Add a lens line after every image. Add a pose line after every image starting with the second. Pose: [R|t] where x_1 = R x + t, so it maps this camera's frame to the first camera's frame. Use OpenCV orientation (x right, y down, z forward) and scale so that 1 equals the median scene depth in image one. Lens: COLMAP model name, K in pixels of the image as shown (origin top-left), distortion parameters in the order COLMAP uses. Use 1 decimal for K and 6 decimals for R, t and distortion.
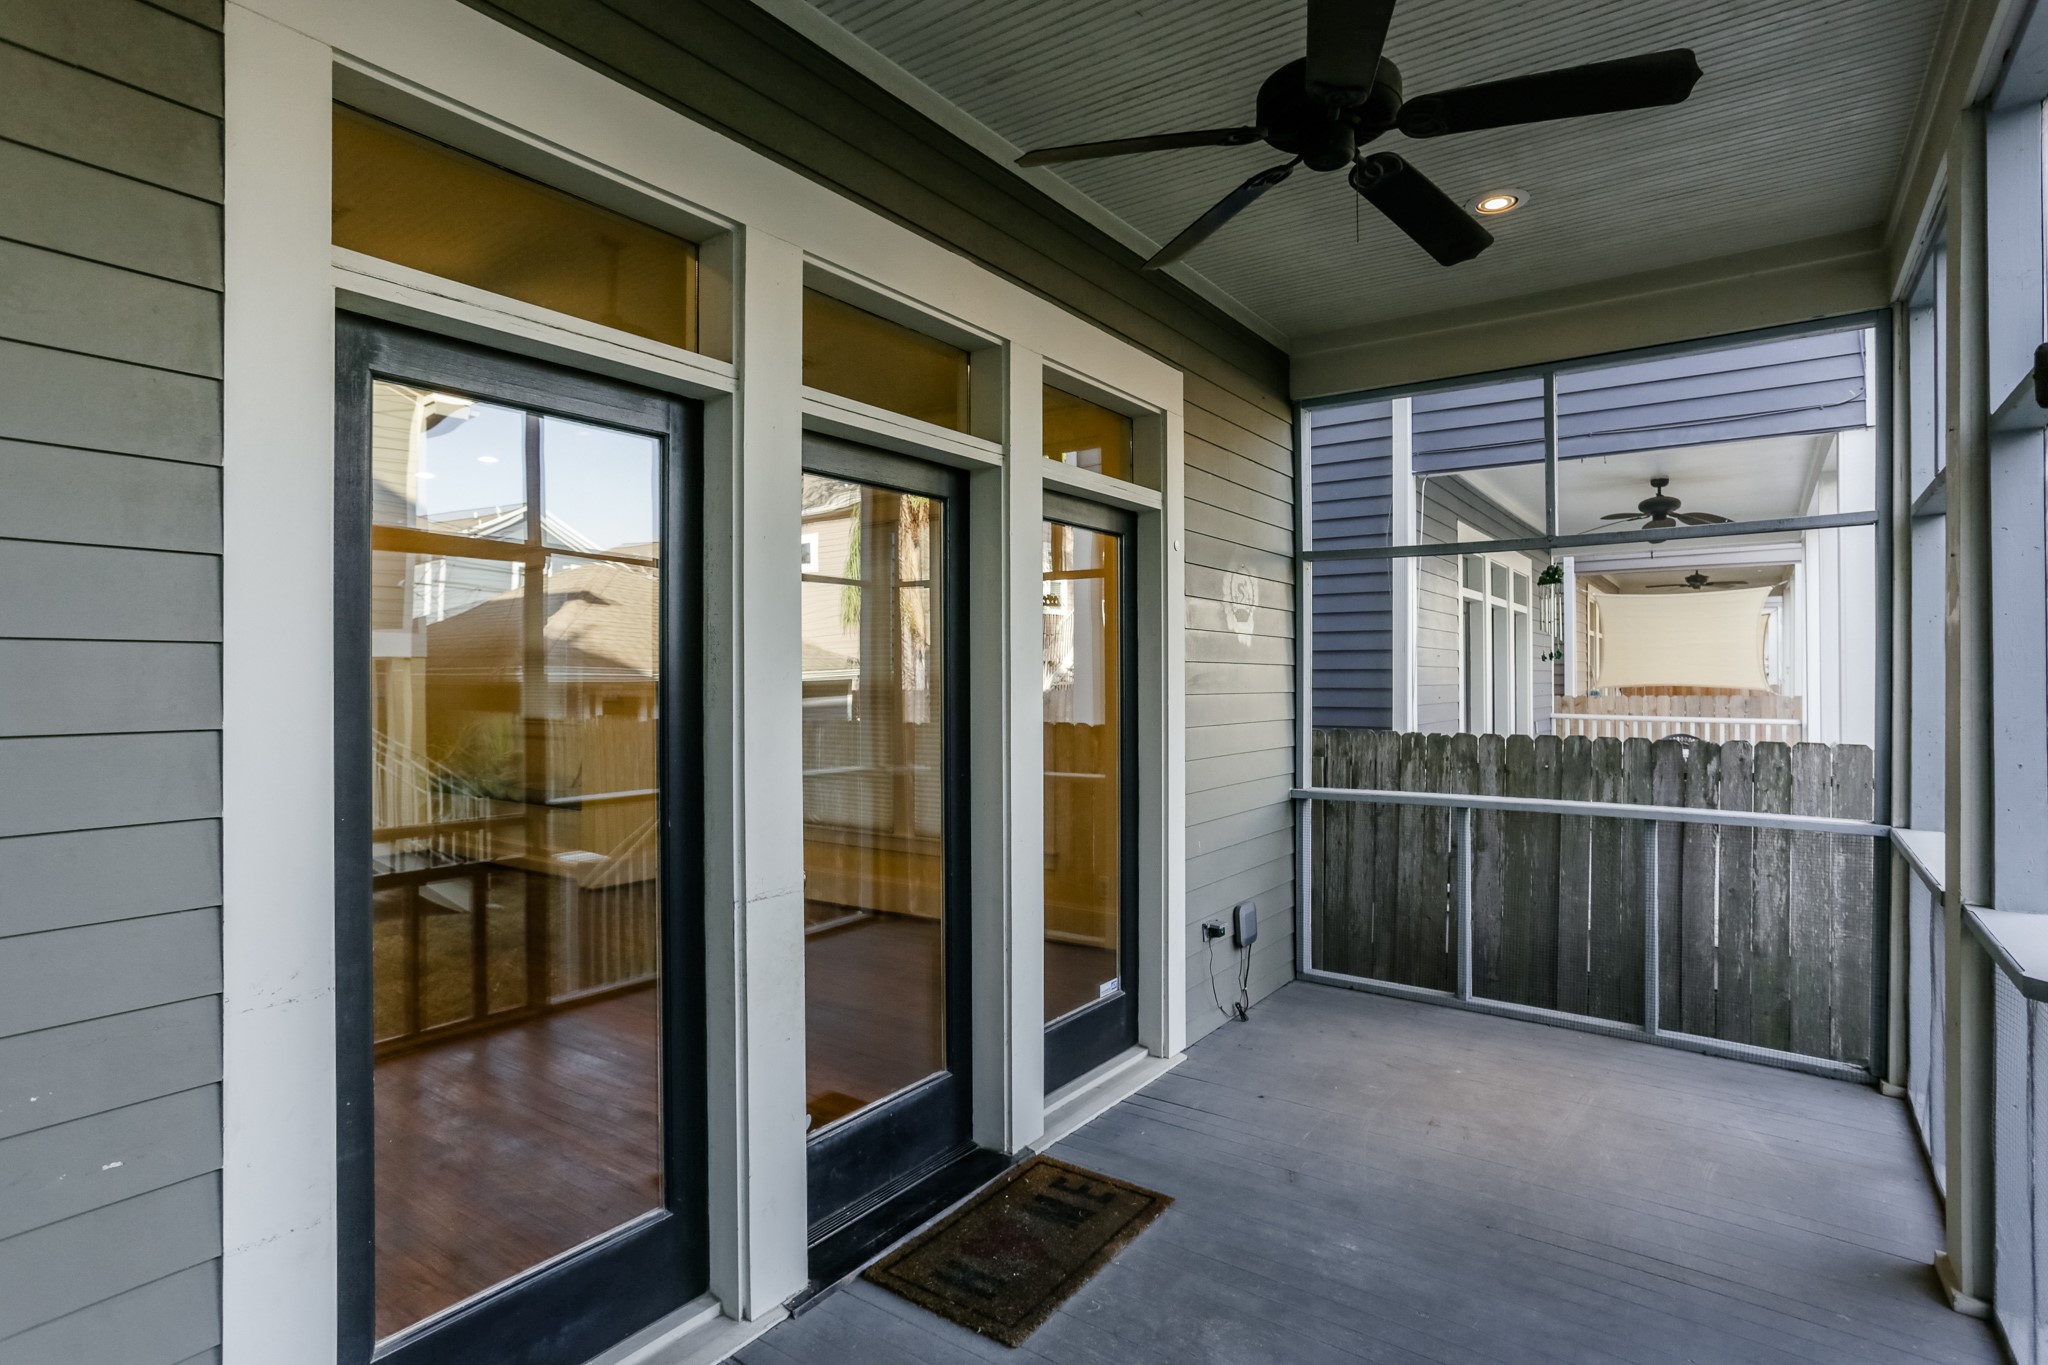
lens RADIAL K [[1017.1, 0, 1017.2], [0, 1017.1, 674.5], [0, 0, 1]] dist [-0.046063, 0.022341]
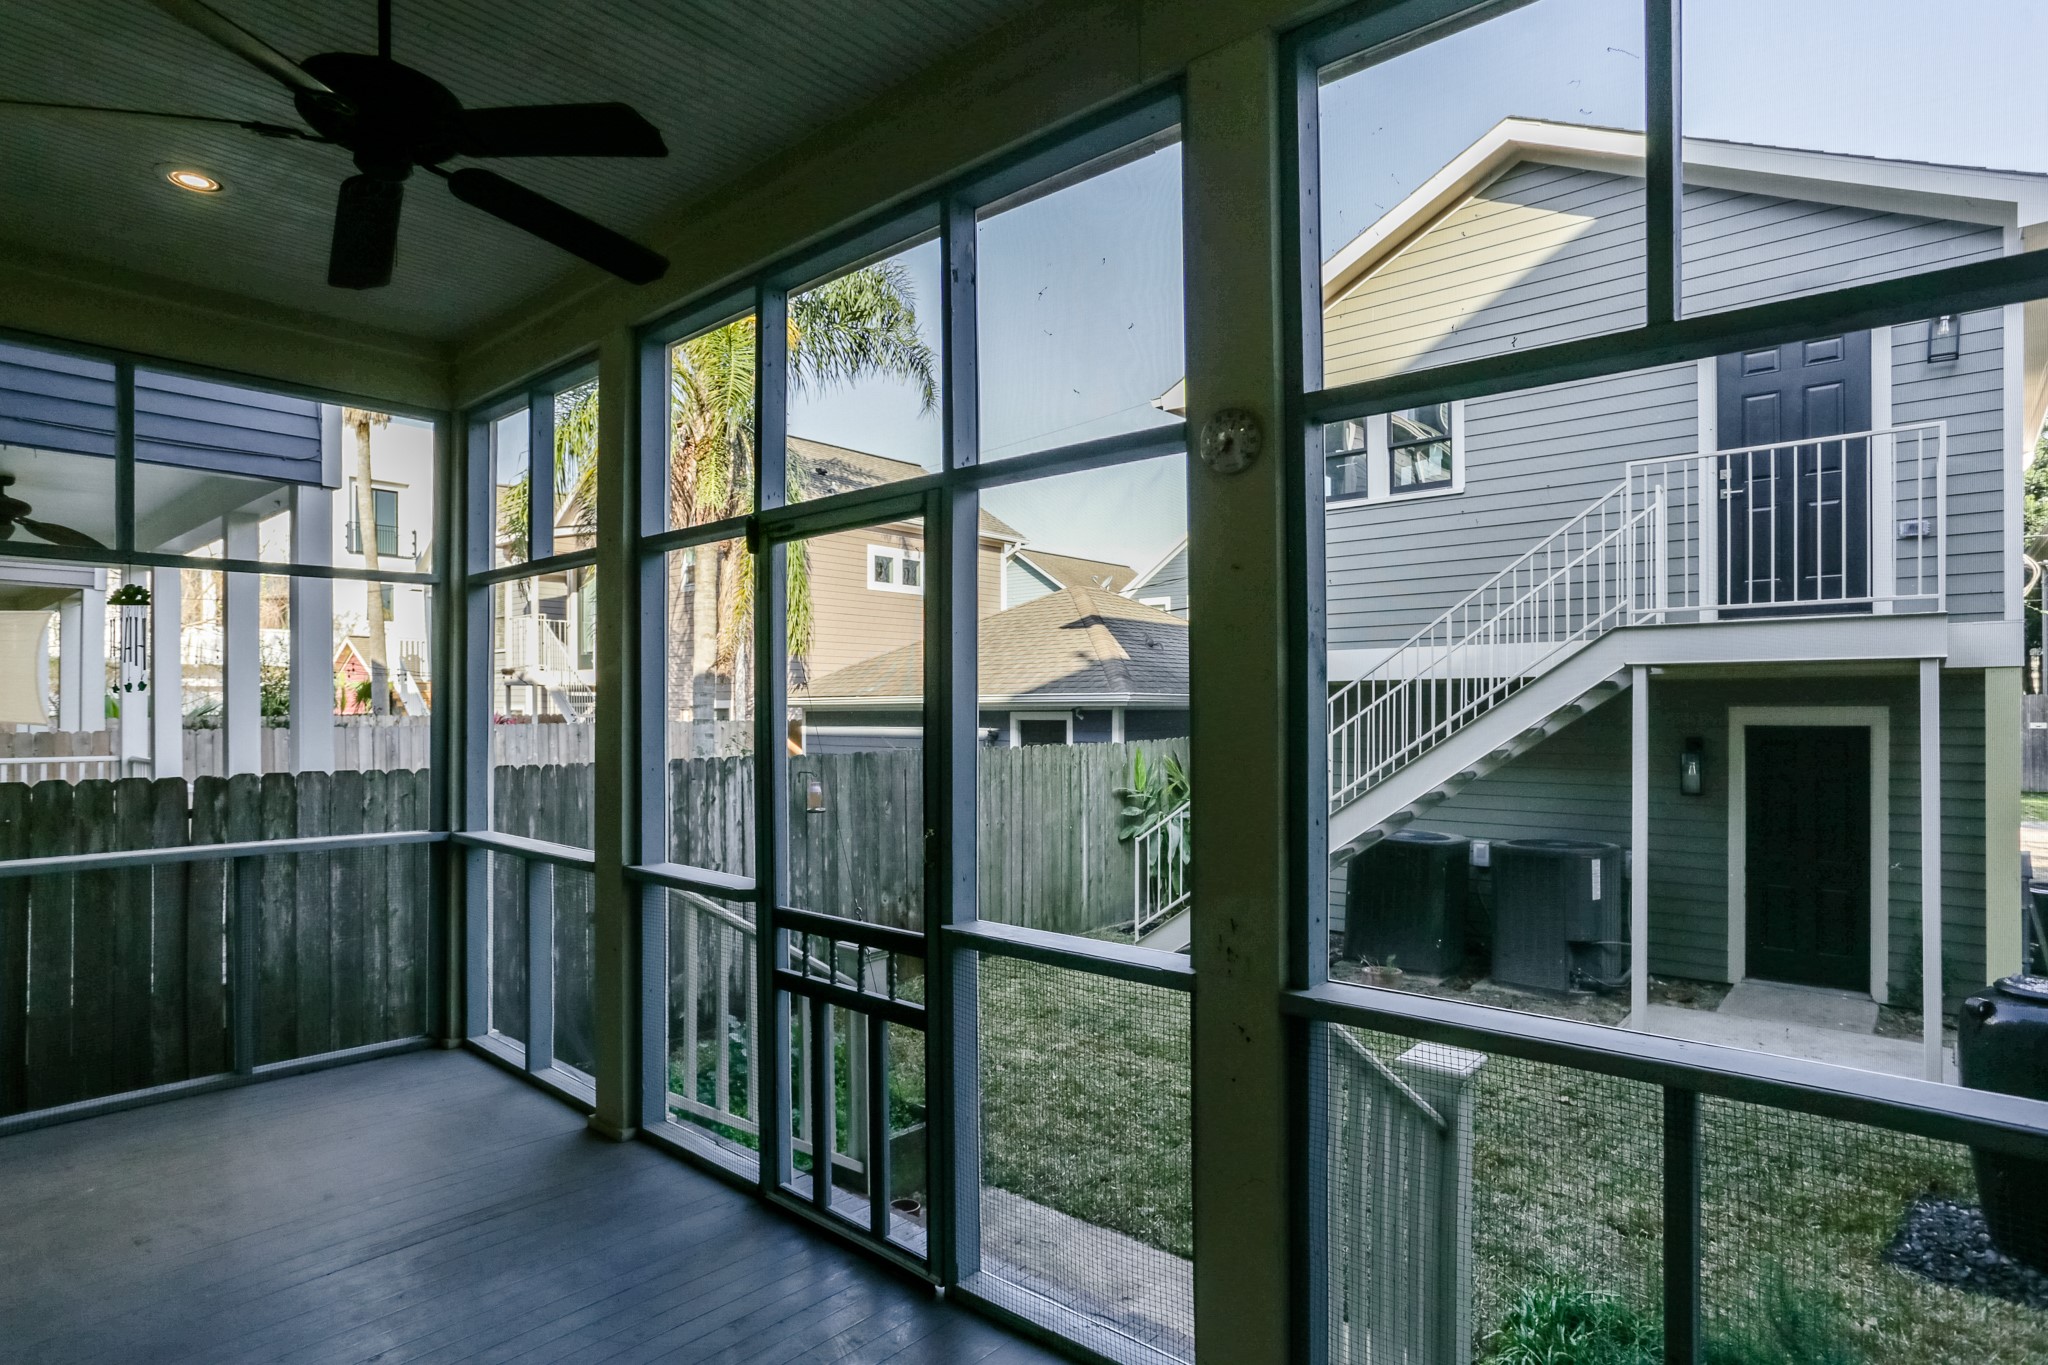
lens RADIAL K [[1050.4, 0, 1022.8], [0, 1050.4, 708.9], [0, 0, 1]] dist [-0.027511, -0.000004]
pose [[0.081338, 0.002006, 0.996685, -0.263195], [-0.003626, 0.999992, -0.001717, -0.000517], [-0.996680, -0.003475, 0.081345, 0.133574]]
